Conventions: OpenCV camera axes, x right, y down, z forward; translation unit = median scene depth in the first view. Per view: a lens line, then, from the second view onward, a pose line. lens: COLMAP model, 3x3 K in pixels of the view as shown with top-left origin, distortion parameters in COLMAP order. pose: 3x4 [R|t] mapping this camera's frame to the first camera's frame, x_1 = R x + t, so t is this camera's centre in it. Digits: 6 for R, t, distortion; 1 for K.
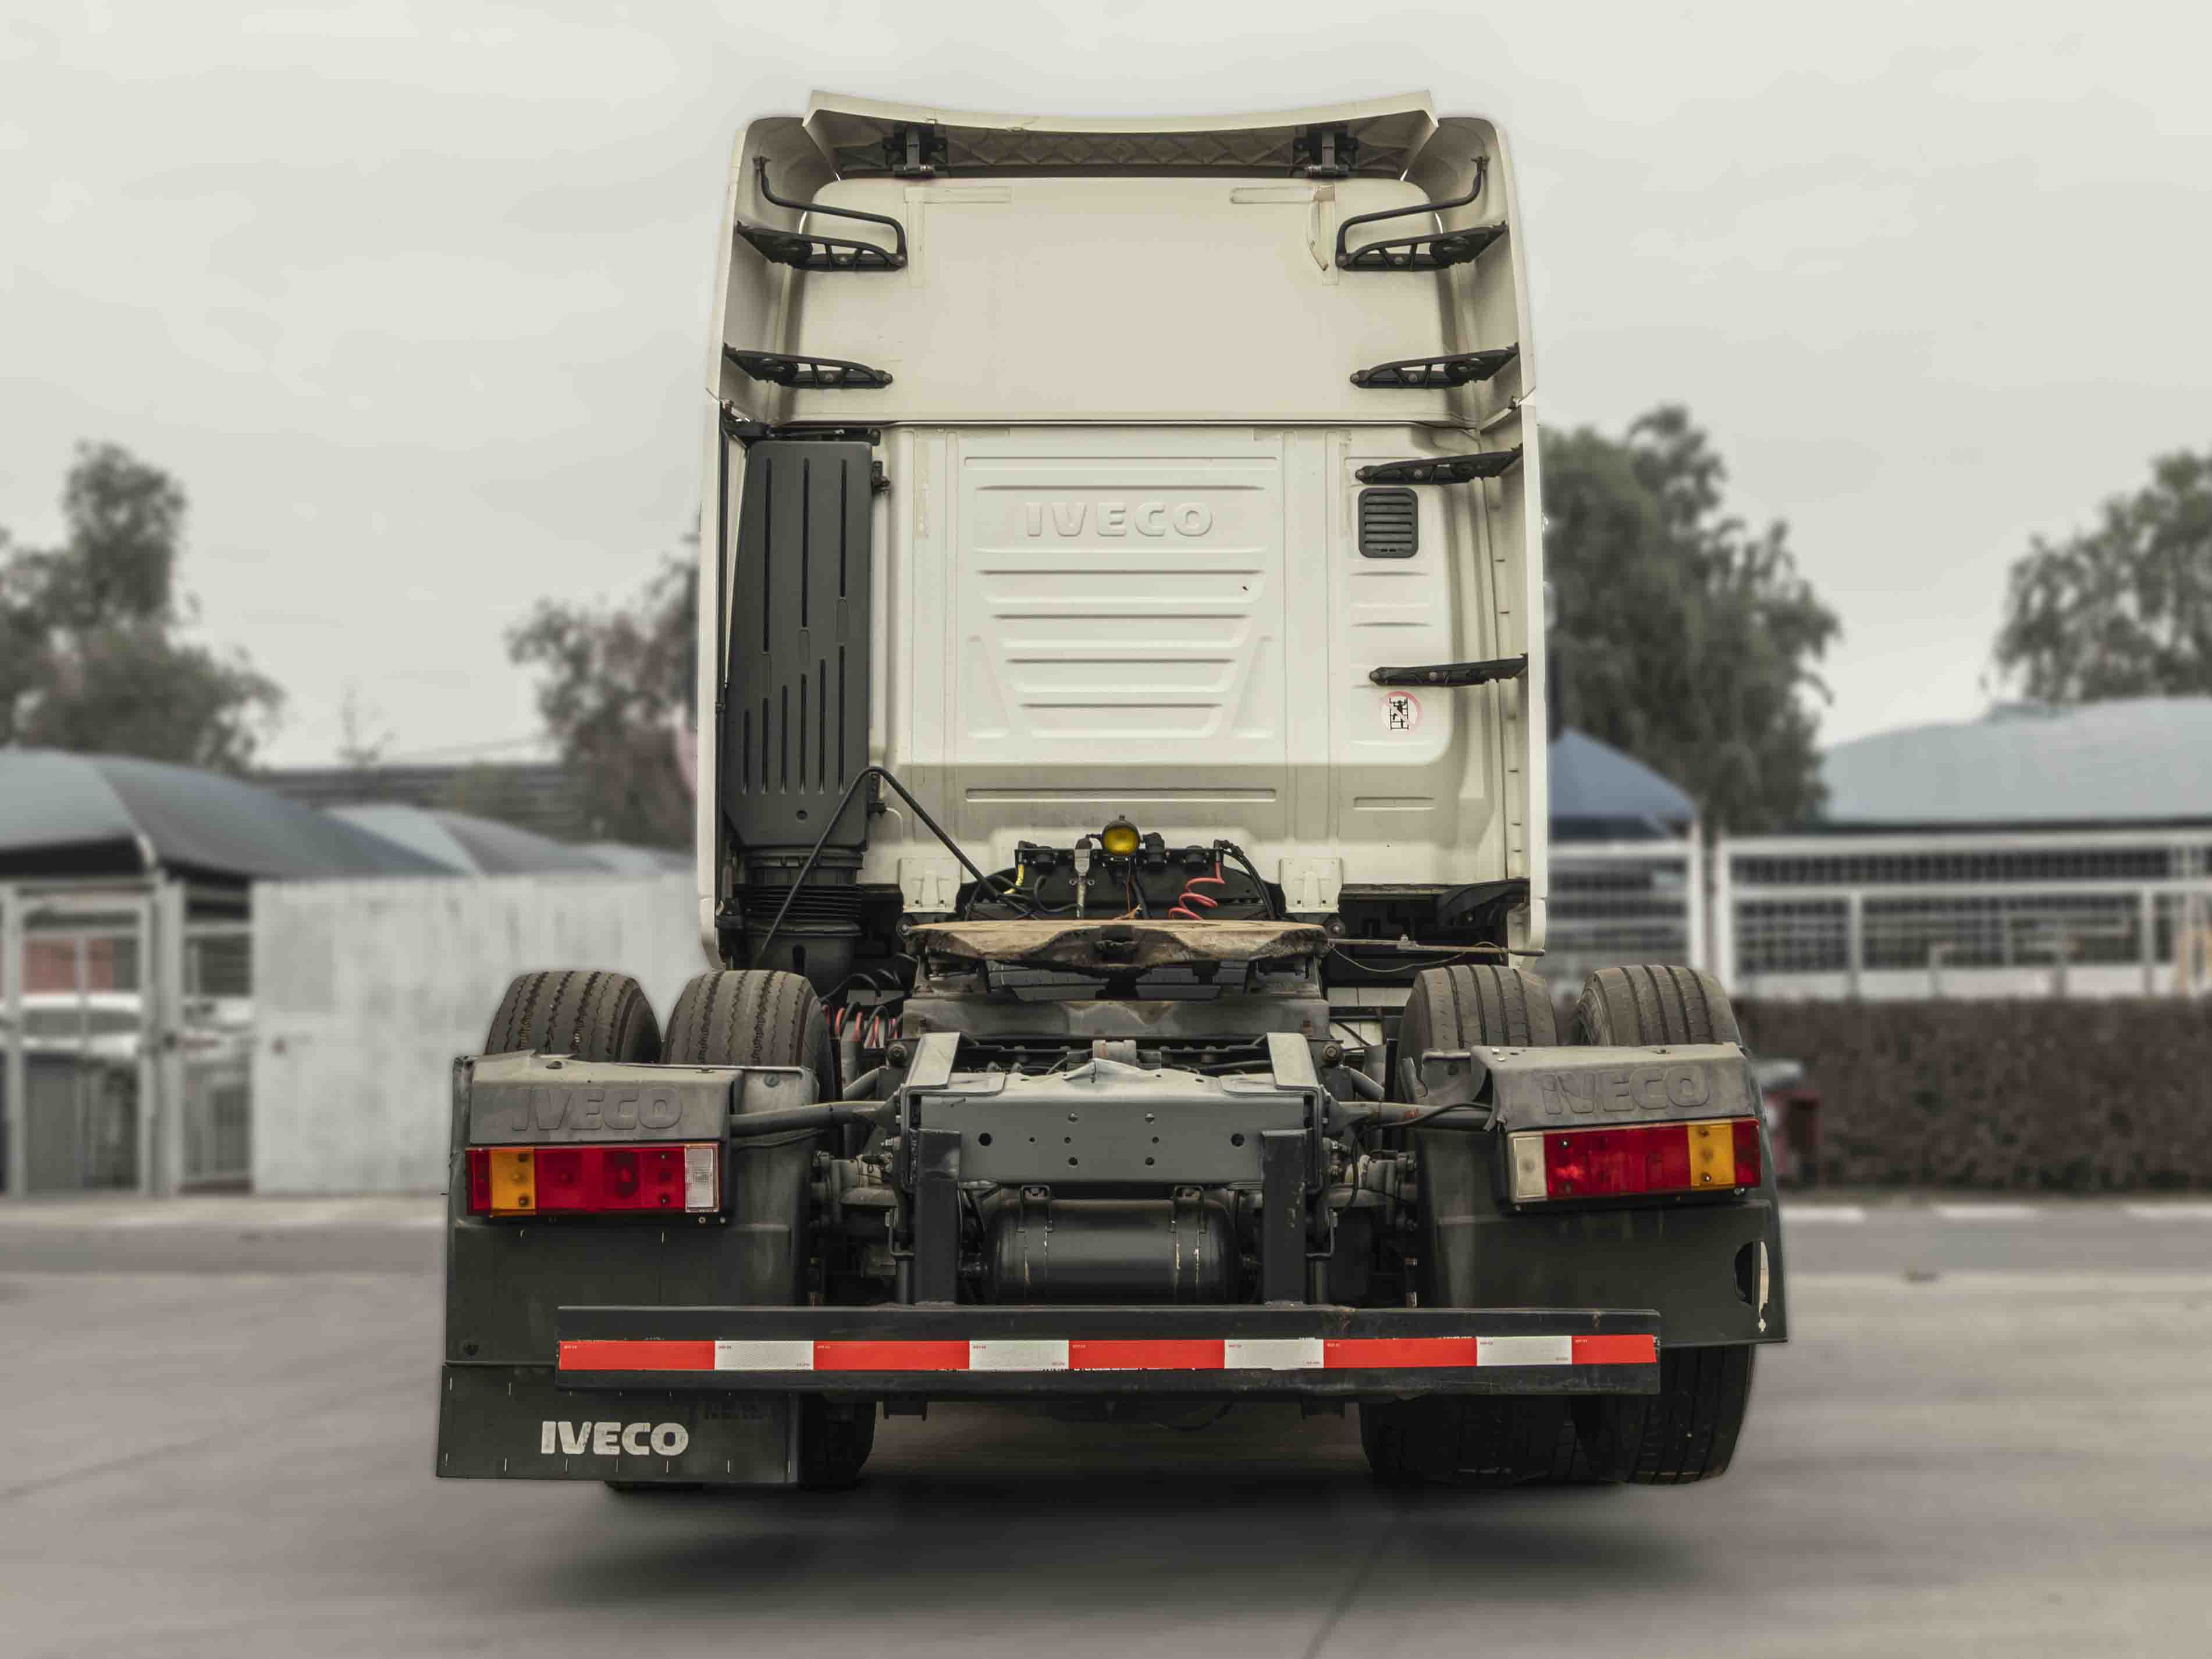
lens RADIAL K [[3971.0, 0, 1106.0], [0, 3971.0, 829.5], [0, 0, 1]] dist [0.041861, -0.032891]
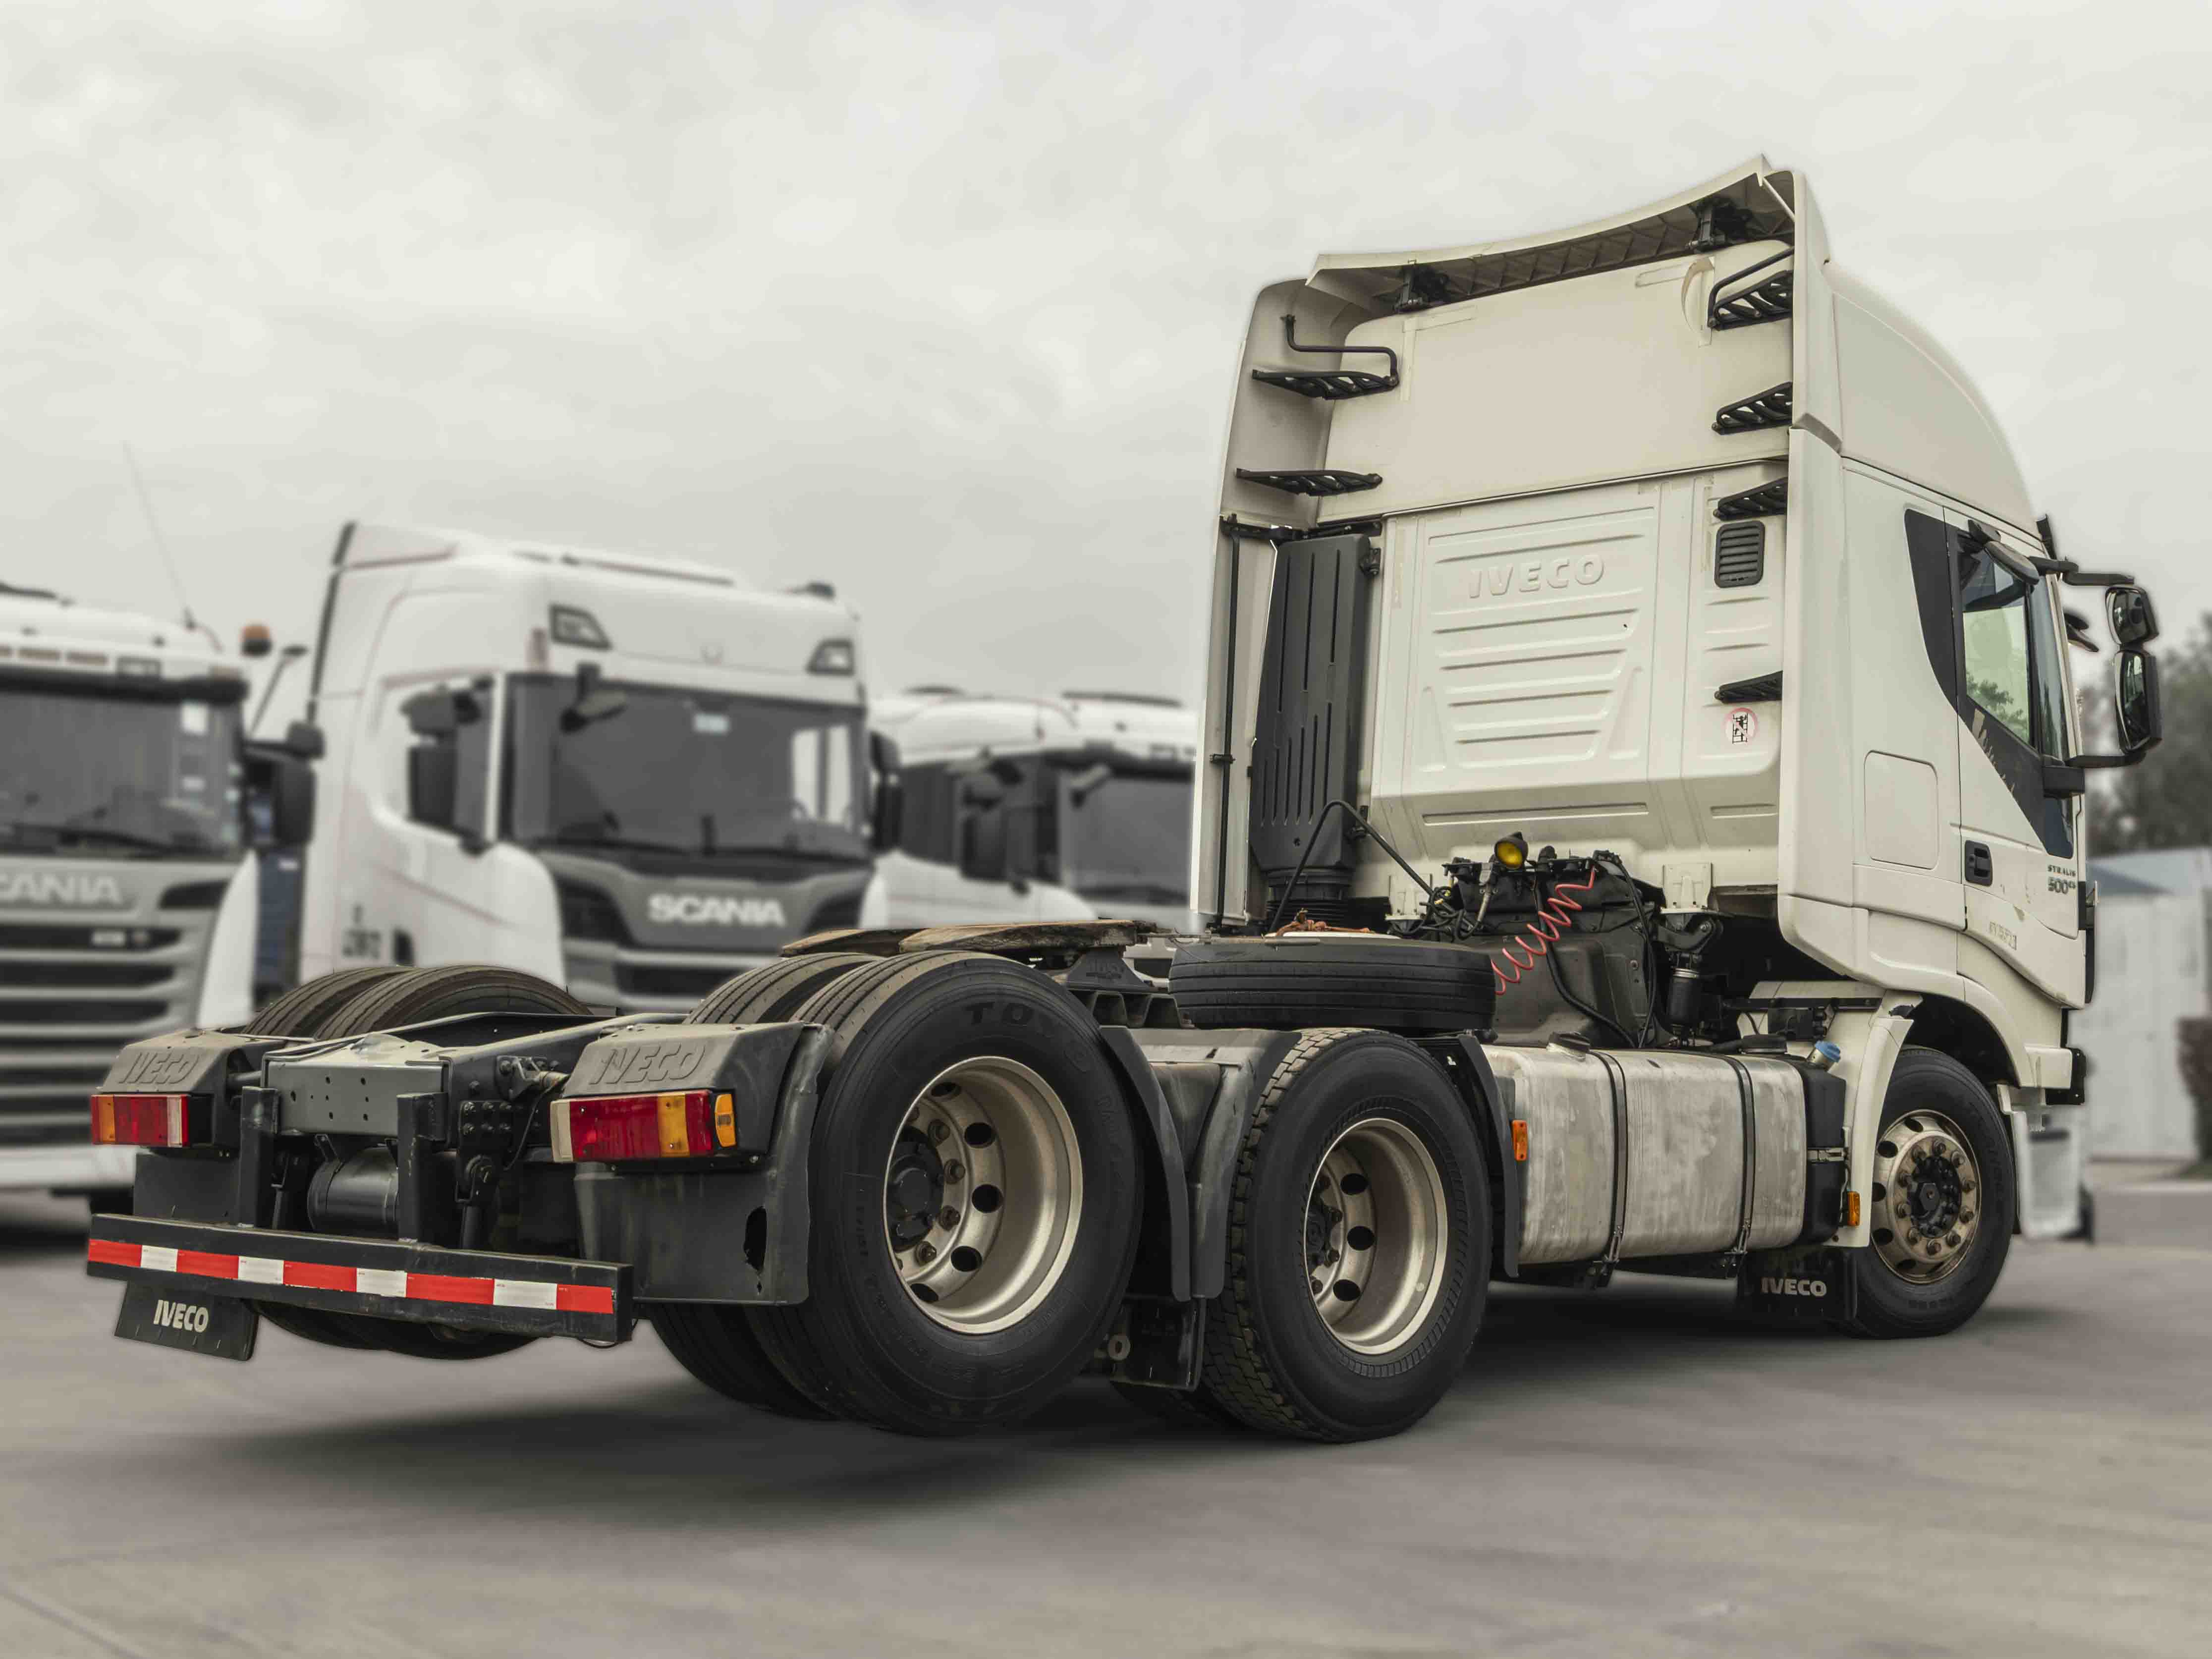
lens RADIAL K [[2823.9, 0, 1165.5], [0, 2823.9, 828.3], [0, 0, 1]] dist [0.013331, 0.027142]
pose [[0.746499, -0.041821, -0.664071, 0.465925], [0.028016, 0.999113, -0.031428, 0.018029], [0.664796, 0.004856, 0.747009, 0.315181]]
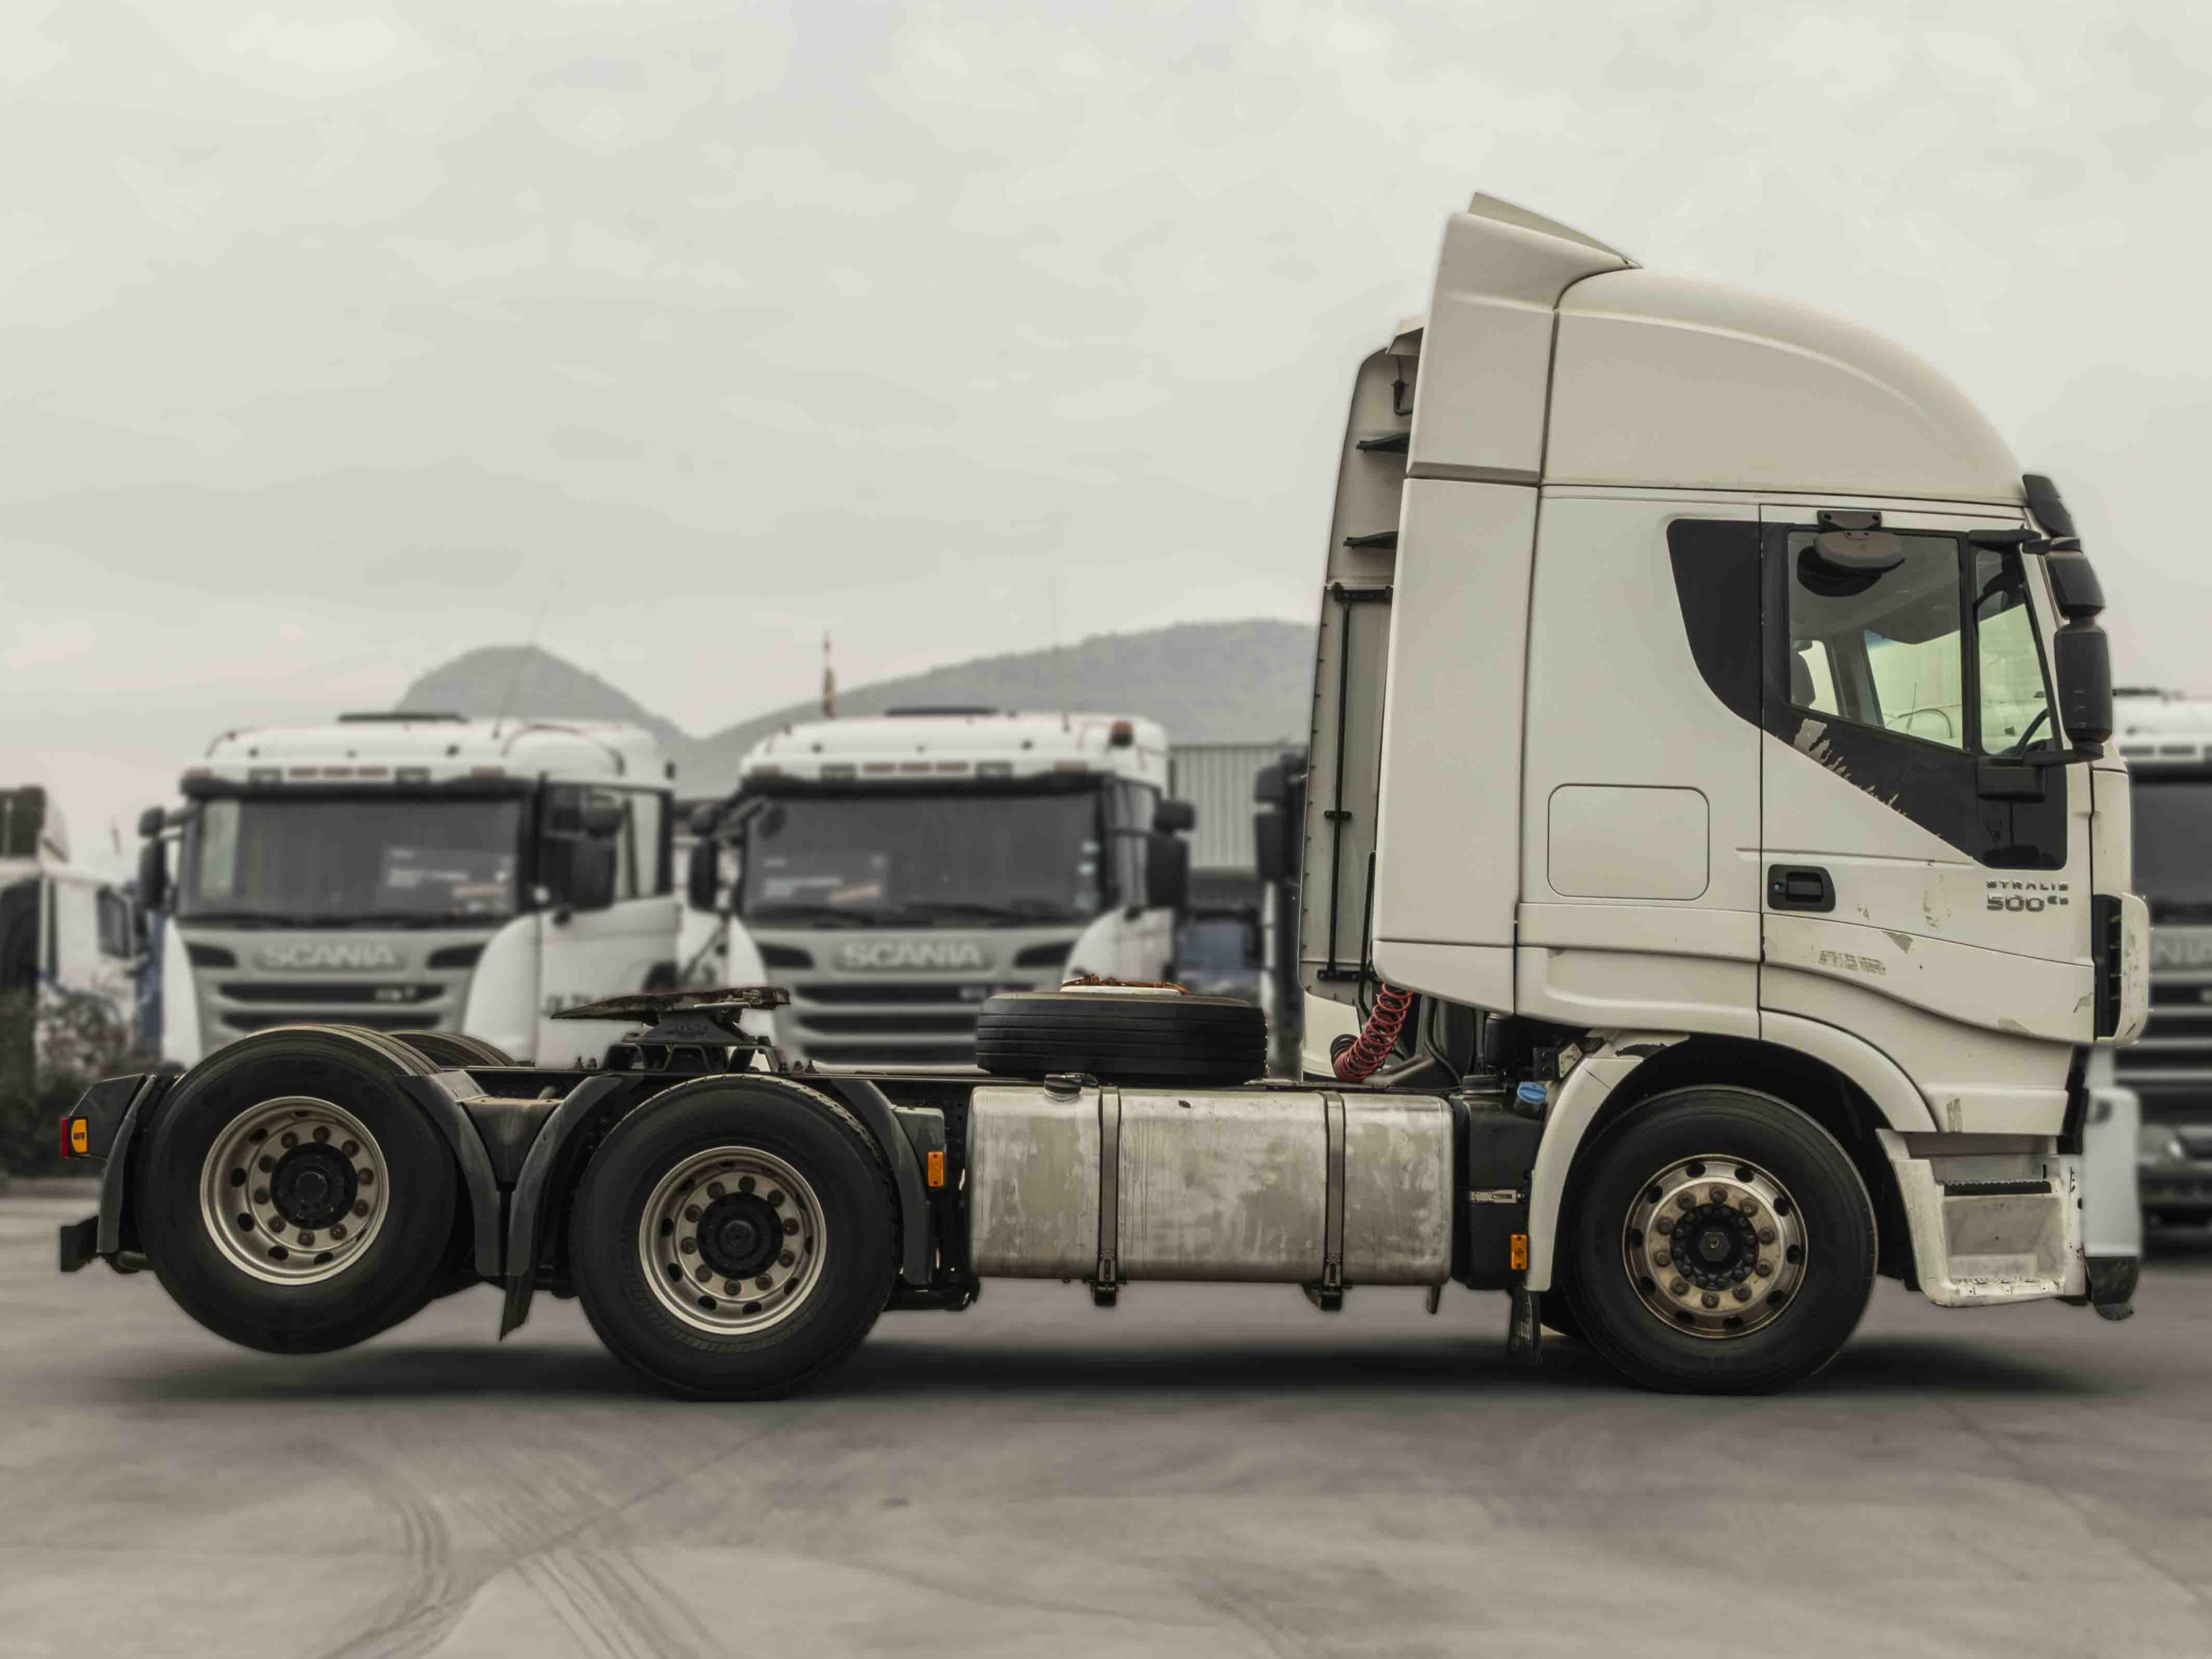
lens RADIAL K [[3304.9, 0, 1106.0], [0, 3304.9, 829.5], [0, 0, 1]] dist [0.005836, -0.005111]
pose [[-0.004365, -0.063404, -0.997978, 0.984624], [0.054442, 0.996493, -0.063548, 0.039537], [0.998507, -0.054609, -0.000898, 0.905935]]
